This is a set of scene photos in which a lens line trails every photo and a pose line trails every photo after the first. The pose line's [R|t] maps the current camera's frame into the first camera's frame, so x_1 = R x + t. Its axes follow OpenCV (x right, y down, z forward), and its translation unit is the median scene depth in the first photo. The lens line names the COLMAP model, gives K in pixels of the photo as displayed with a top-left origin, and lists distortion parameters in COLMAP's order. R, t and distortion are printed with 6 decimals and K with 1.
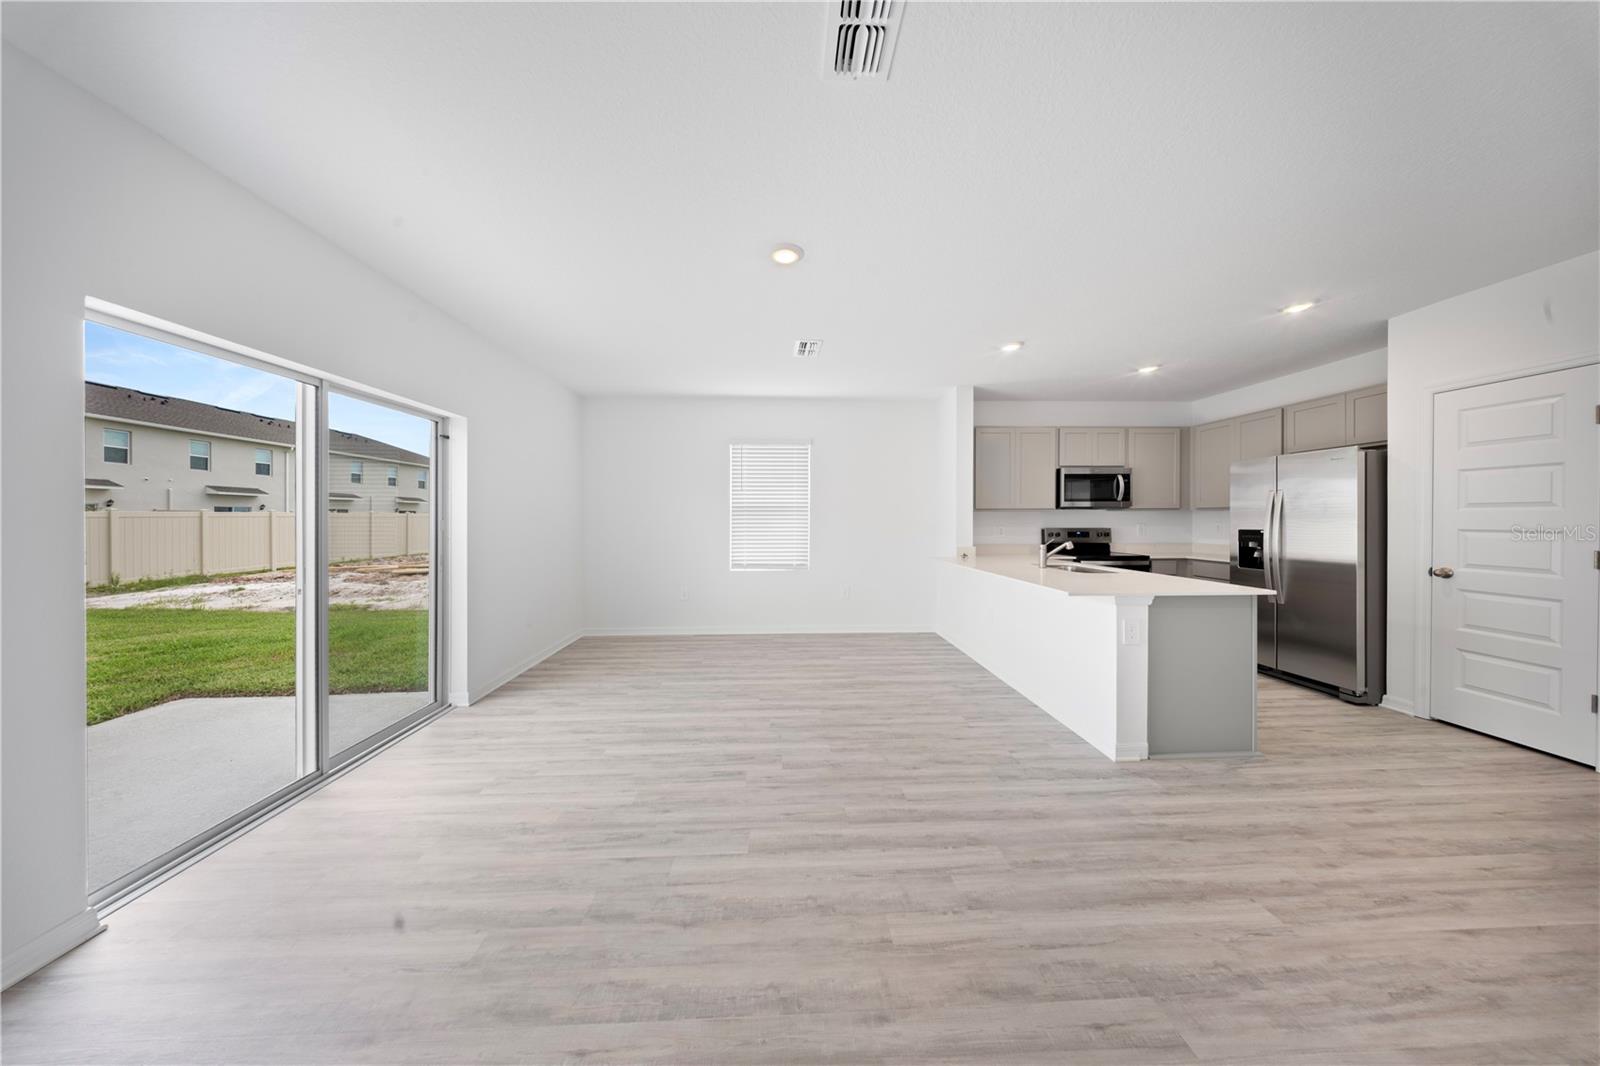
lens RADIAL K [[475.8, 0, 789.6], [0, 475.8, 516.6], [0, 0, 1]] dist [-0.000479, -0.001258]
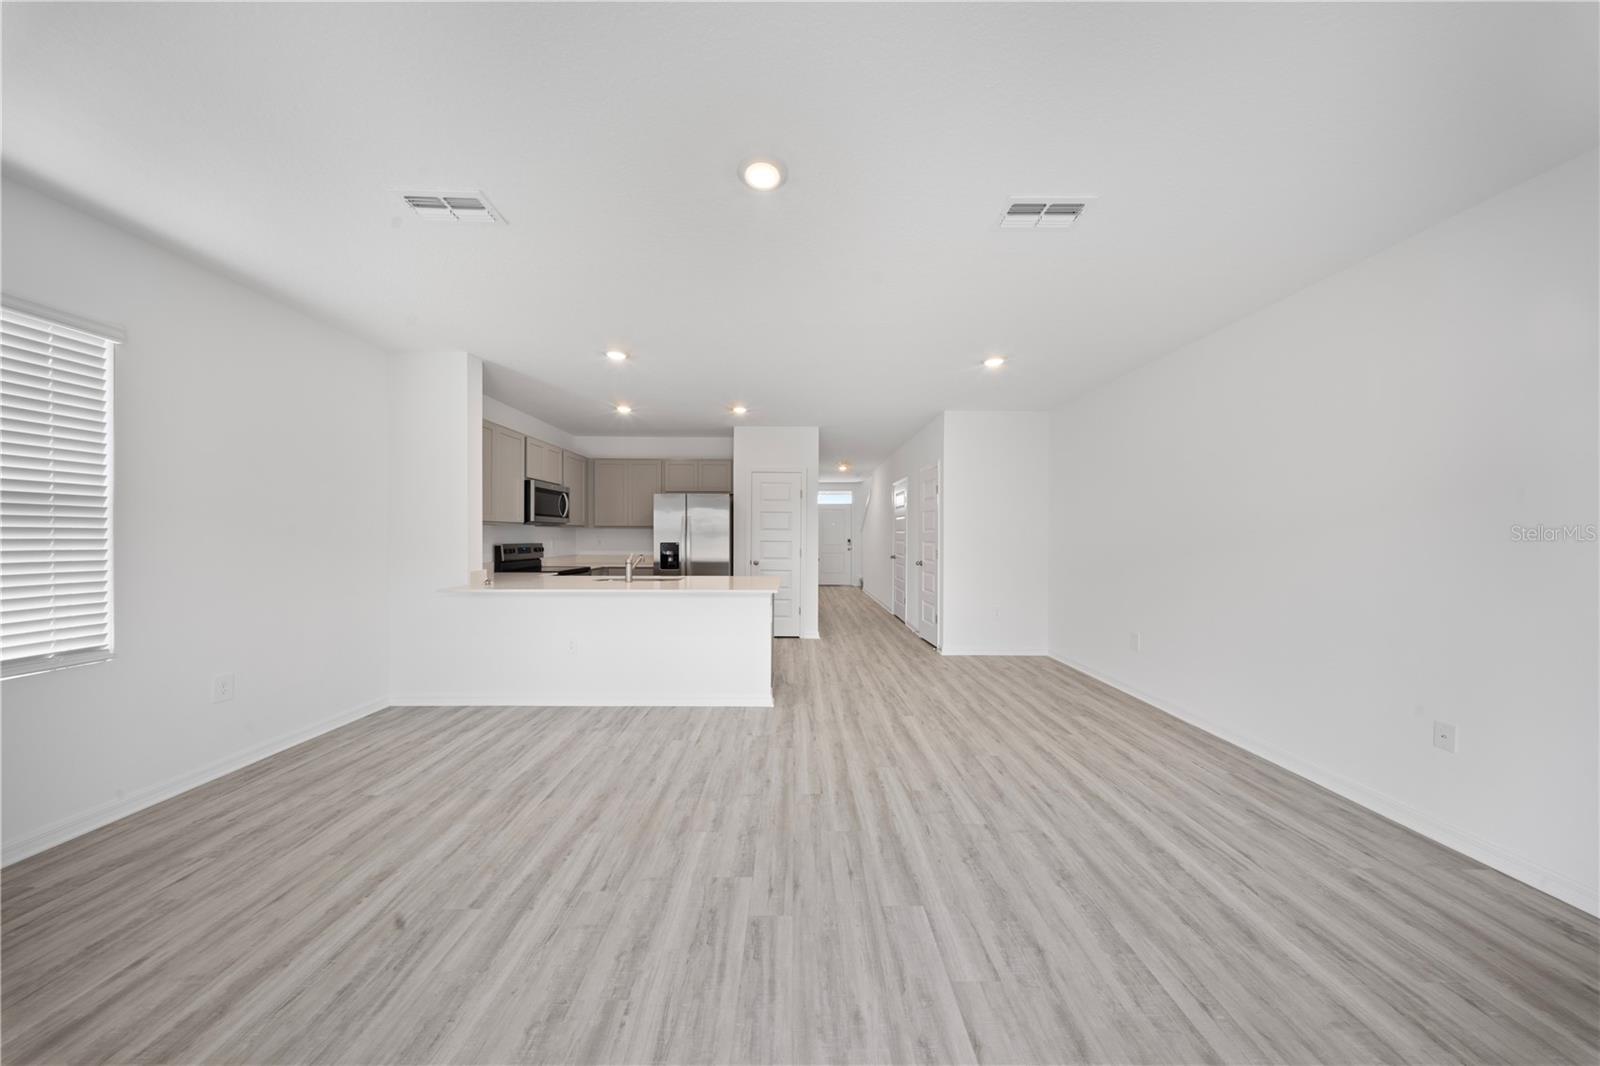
lens RADIAL K [[475.8, 0, 803.5], [0, 475.8, 540.5], [0, 0, 1]] dist [-0.000479, -0.001258]
pose [[0.015089, -0.009864, 0.999838, -0.573390], [-0.009315, 0.999907, 0.010005, 0.004509], [-0.999843, -0.009464, 0.014995, 0.709427]]
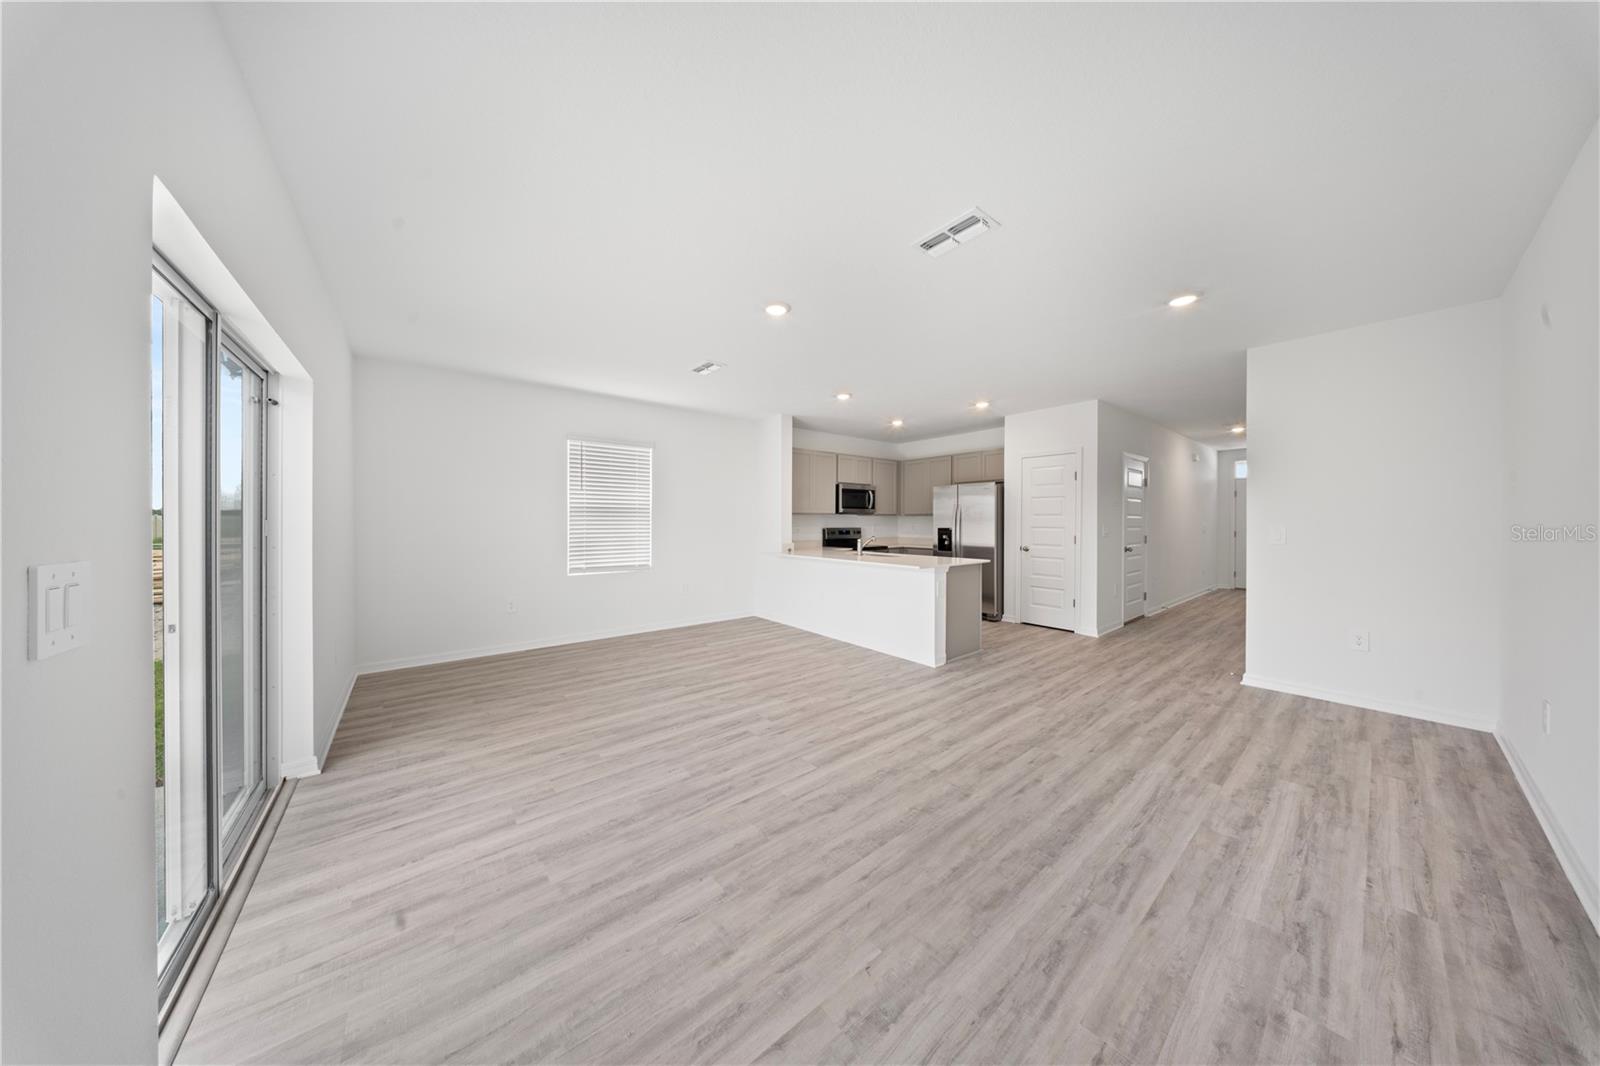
lens RADIAL K [[475.8, 0, 792.4], [0, 475.8, 523.5], [0, 0, 1]] dist [-0.000479, -0.001258]
pose [[0.803738, -0.000670, 0.594983, -0.549576], [-0.003906, 0.999972, 0.006402, 0.004767], [-0.594971, -0.007470, 0.803713, -0.020801]]
